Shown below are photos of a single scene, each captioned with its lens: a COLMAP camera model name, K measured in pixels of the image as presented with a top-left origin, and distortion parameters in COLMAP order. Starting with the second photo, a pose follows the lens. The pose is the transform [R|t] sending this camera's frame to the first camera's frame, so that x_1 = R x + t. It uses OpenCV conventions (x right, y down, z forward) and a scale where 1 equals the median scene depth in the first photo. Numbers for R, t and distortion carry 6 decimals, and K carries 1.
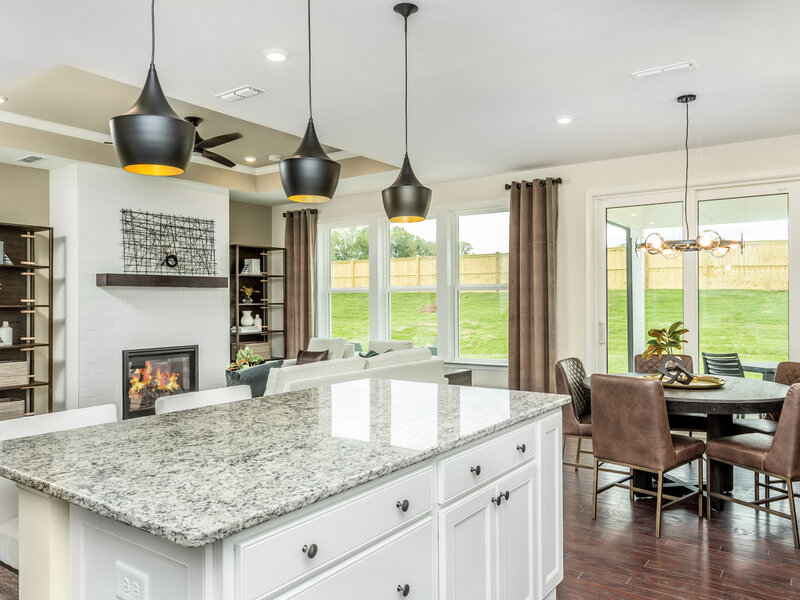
lens RADIAL K [[606.0, 0, 400.4], [0, 606.0, 307.0], [0, 0, 1]] dist [0.009315, 0.005584]
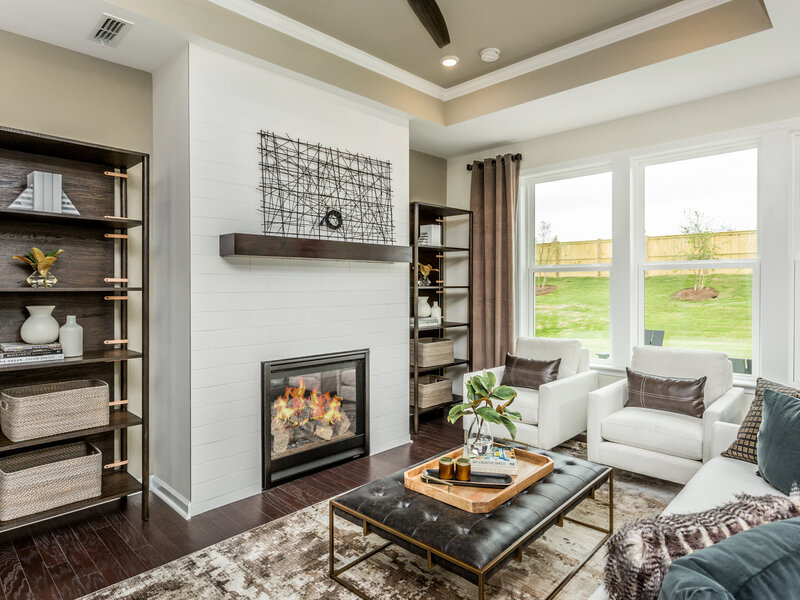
lens RADIAL K [[483.0, 0, 400.0], [0, 483.0, 300.0], [0, 0, 1]] dist [-0.000373, 0.000999]
pose [[0.987624, 0.010214, -0.156506, -0.227745], [-0.006709, 0.999715, 0.022904, -0.003067], [0.156695, -0.021571, 0.987411, 0.507047]]
